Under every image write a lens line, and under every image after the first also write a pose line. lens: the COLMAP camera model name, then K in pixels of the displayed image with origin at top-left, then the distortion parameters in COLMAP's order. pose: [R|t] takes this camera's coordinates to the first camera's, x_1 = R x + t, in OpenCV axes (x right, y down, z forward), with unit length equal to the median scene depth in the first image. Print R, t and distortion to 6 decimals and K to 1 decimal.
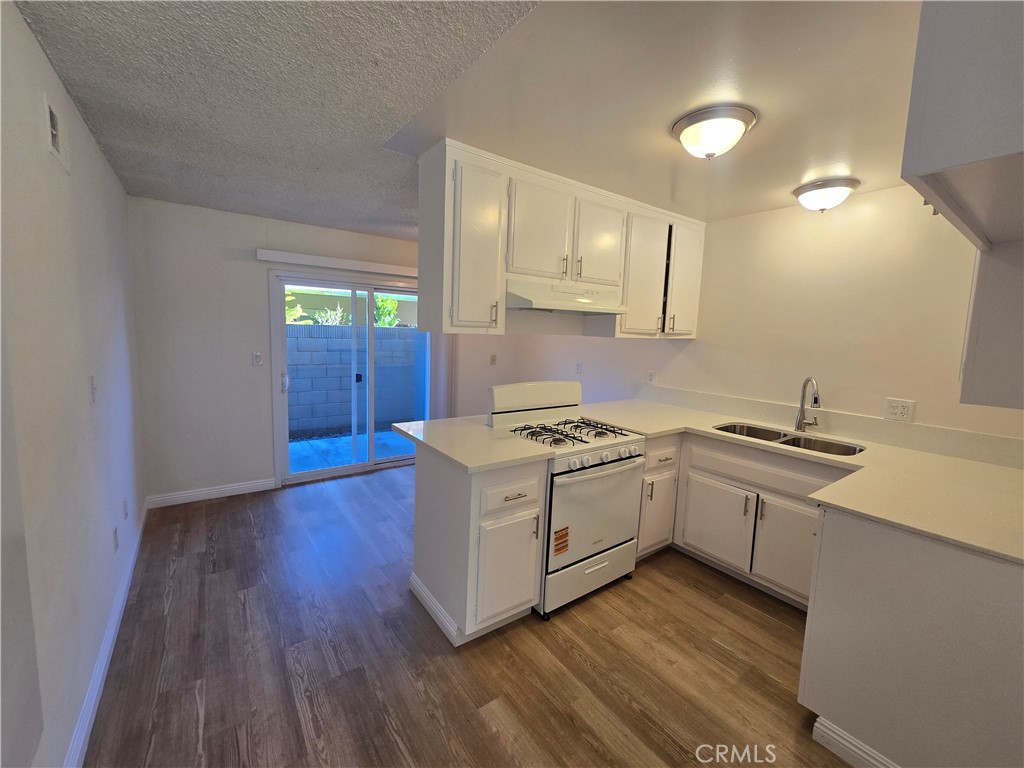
lens RADIAL K [[420.9, 0, 510.5], [0, 420.9, 374.6], [0, 0, 1]] dist [-0.003502, -0.000069]
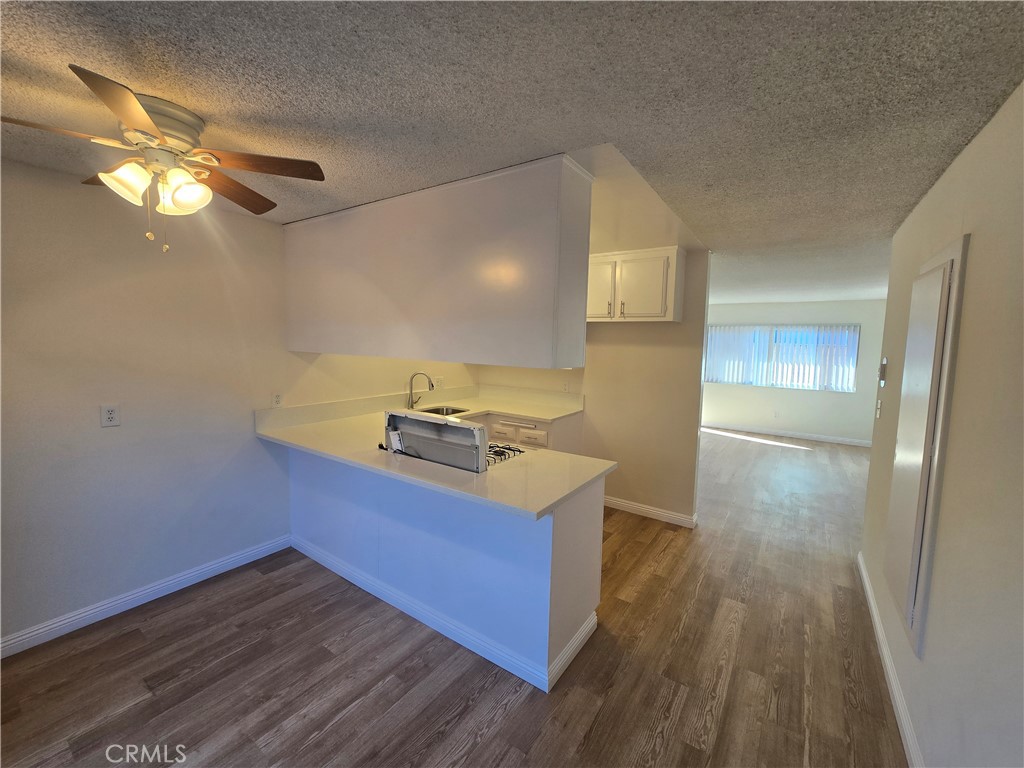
lens RADIAL K [[420.9, 0, 517.1], [0, 420.9, 375.5], [0, 0, 1]] dist [-0.003502, -0.000069]
pose [[-0.340934, -0.121626, 0.932186, -0.886726], [0.064678, 0.986211, 0.152330, -0.203052], [-0.937860, 0.112226, -0.328367, 1.256040]]
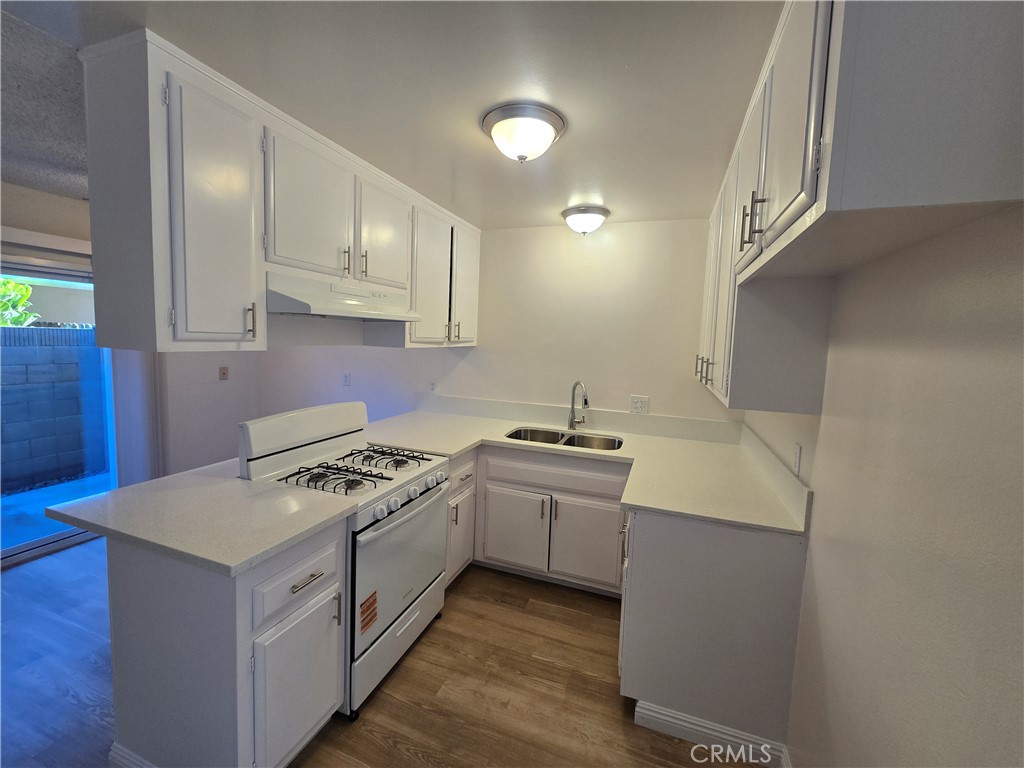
lens RADIAL K [[420.9, 0, 512.7], [0, 420.9, 375.7], [0, 0, 1]] dist [-0.003502, -0.000069]
pose [[0.830418, -0.053840, 0.554534, -0.060834], [0.050990, 0.998487, 0.020585, -0.043048], [-0.554803, 0.011182, 0.831907, 0.173581]]
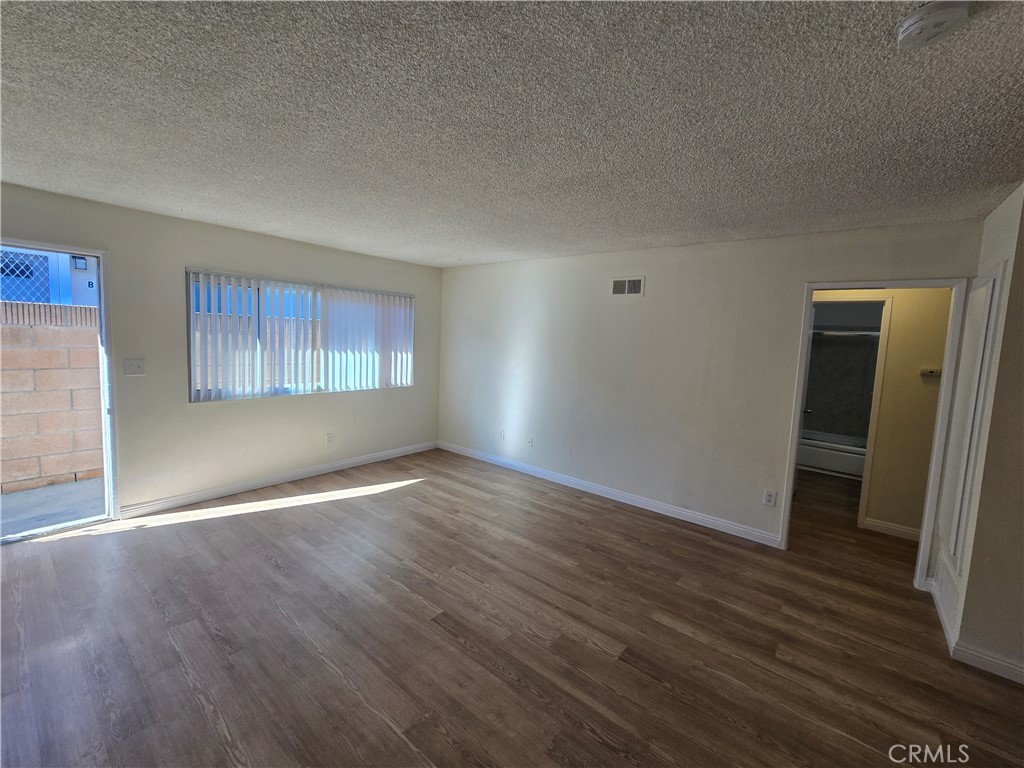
lens RADIAL K [[420.9, 0, 512.8], [0, 420.9, 377.7], [0, 0, 1]] dist [-0.003502, -0.000069]
pose [[-0.965944, -0.054799, -0.252883, 1.027231], [-0.105851, 0.975484, 0.192941, -0.026826], [0.236110, 0.213138, -0.948063, 0.373450]]
